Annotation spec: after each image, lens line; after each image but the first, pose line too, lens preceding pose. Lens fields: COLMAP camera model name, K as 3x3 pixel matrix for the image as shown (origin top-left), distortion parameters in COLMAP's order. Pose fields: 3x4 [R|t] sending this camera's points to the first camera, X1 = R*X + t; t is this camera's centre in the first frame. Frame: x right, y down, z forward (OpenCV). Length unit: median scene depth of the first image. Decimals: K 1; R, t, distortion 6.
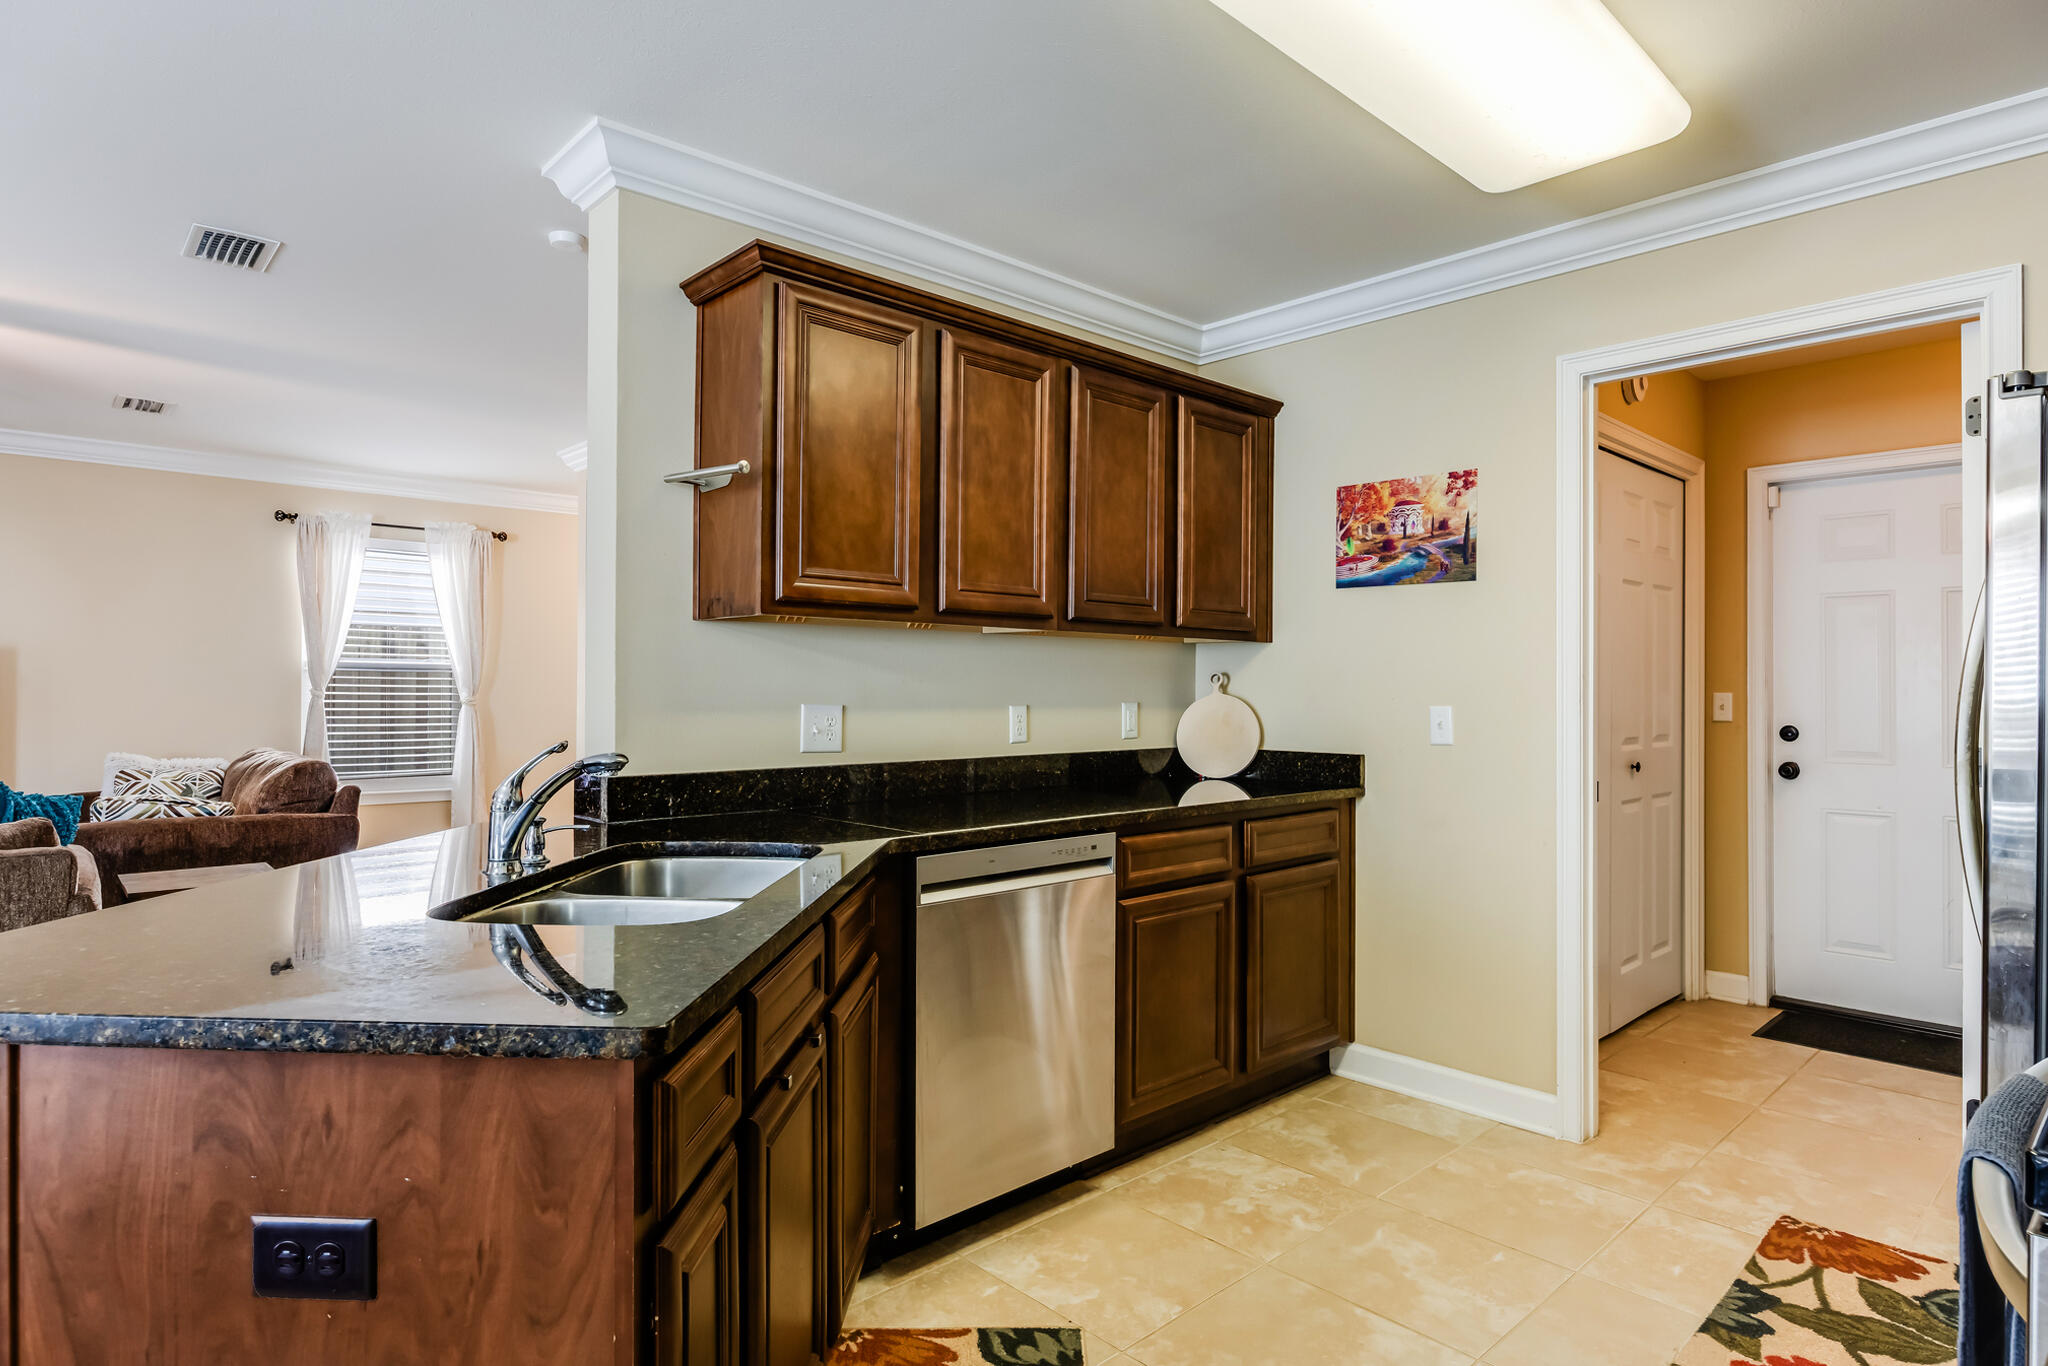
lens RADIAL K [[1121.8, 0, 1017.6], [0, 1121.8, 677.8], [0, 0, 1]] dist [-0.002024, -0.002469]
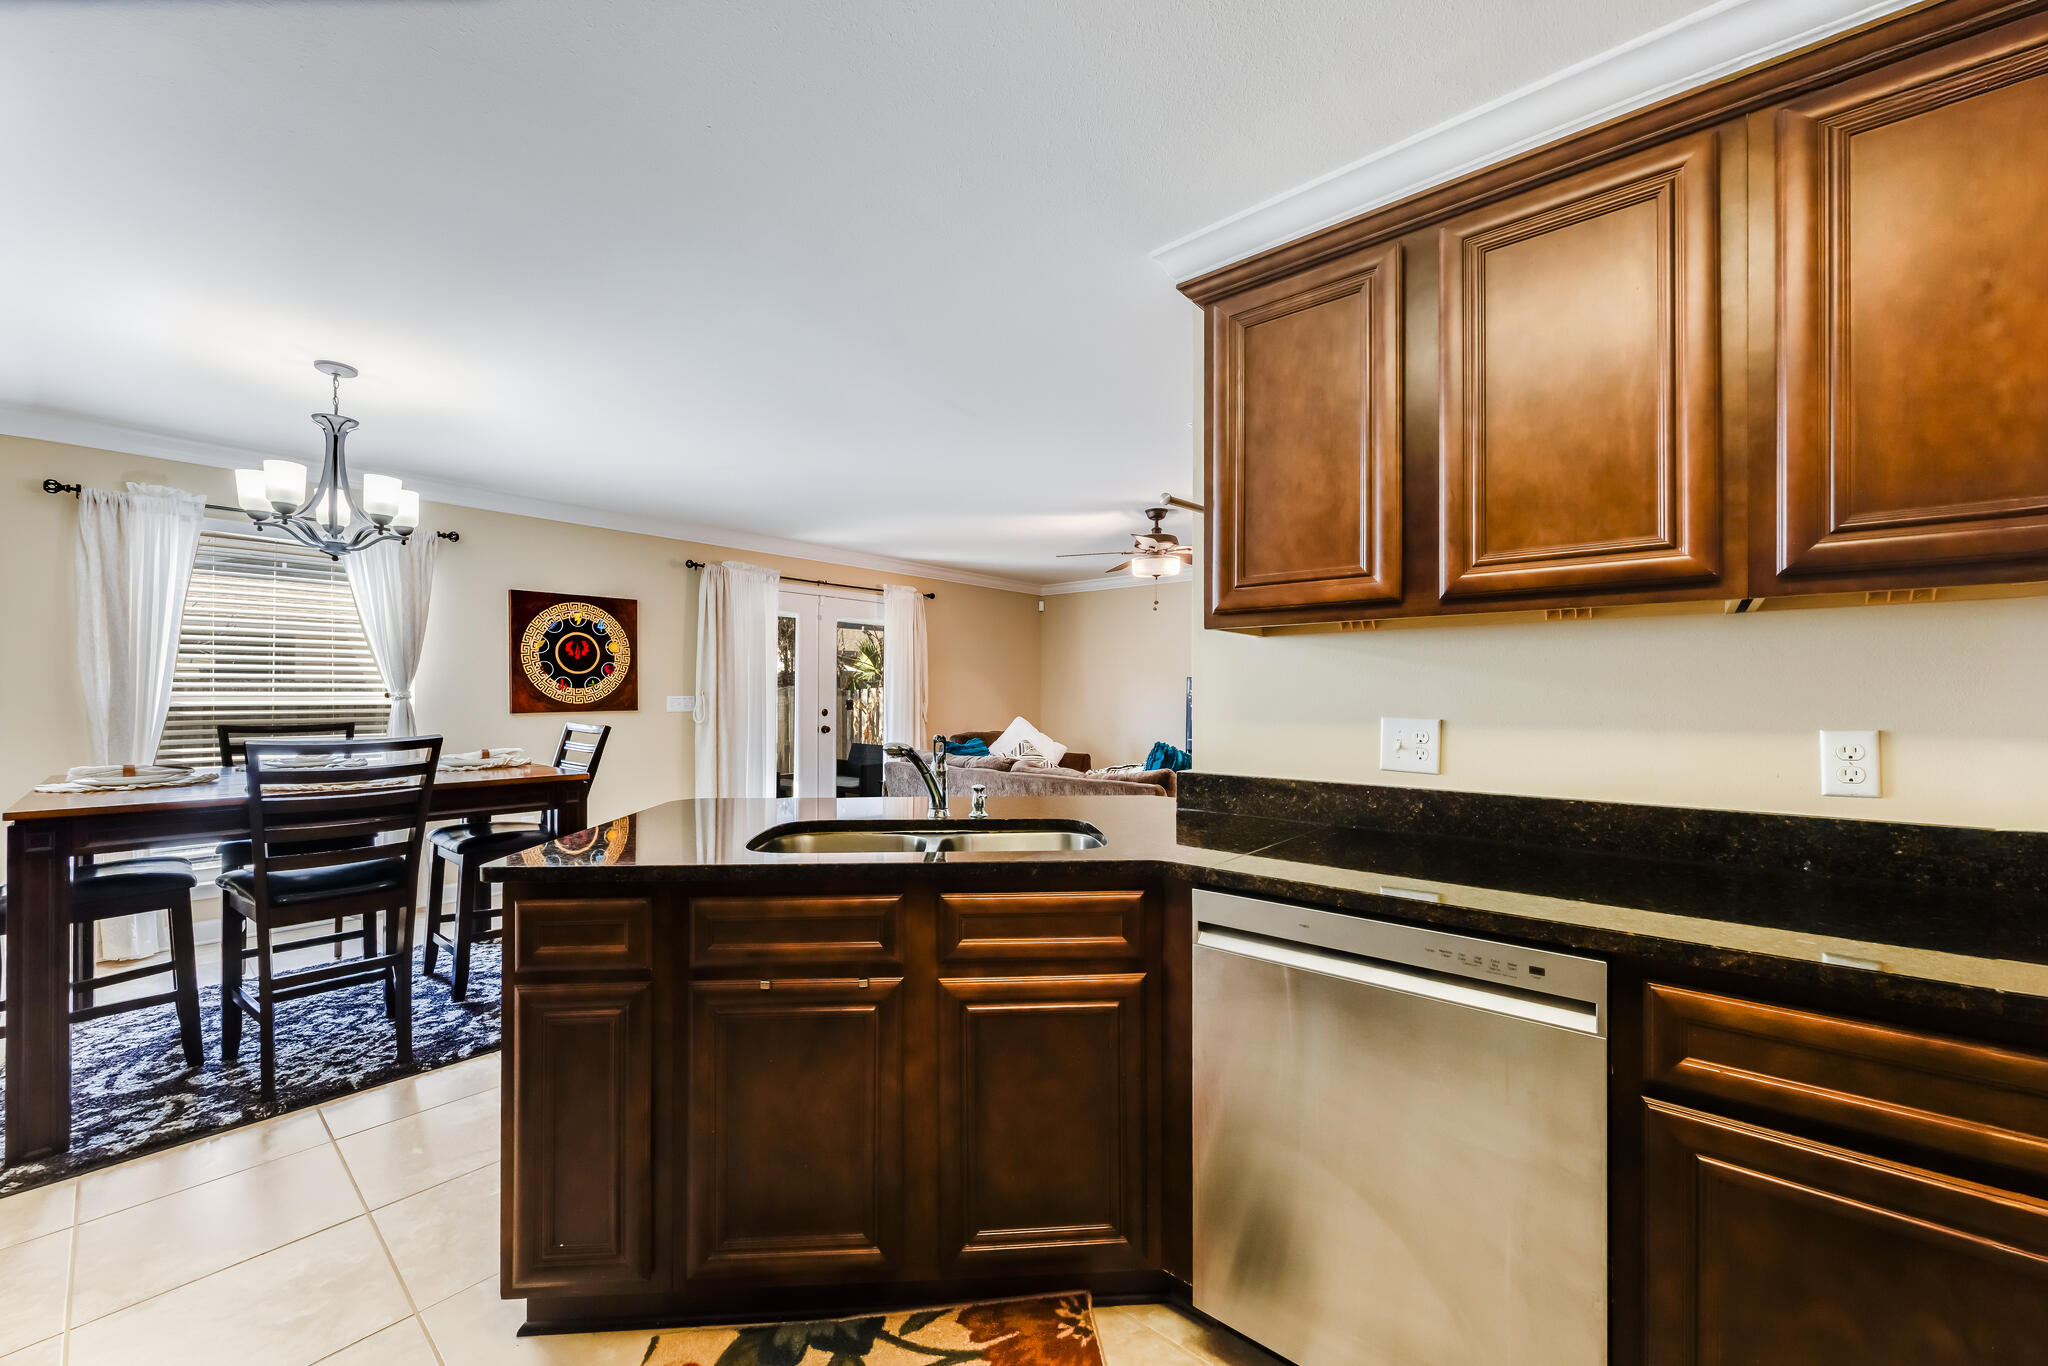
lens RADIAL K [[795.4, 0, 1023.4], [0, 795.4, 690.9], [0, 0, 1]] dist [-0.004074, 0.000649]
pose [[0.110314, -0.009987, -0.993847, 0.269901], [0.006547, 0.999935, -0.009322, 0.003740], [0.993875, -0.005478, 0.110373, 0.407825]]
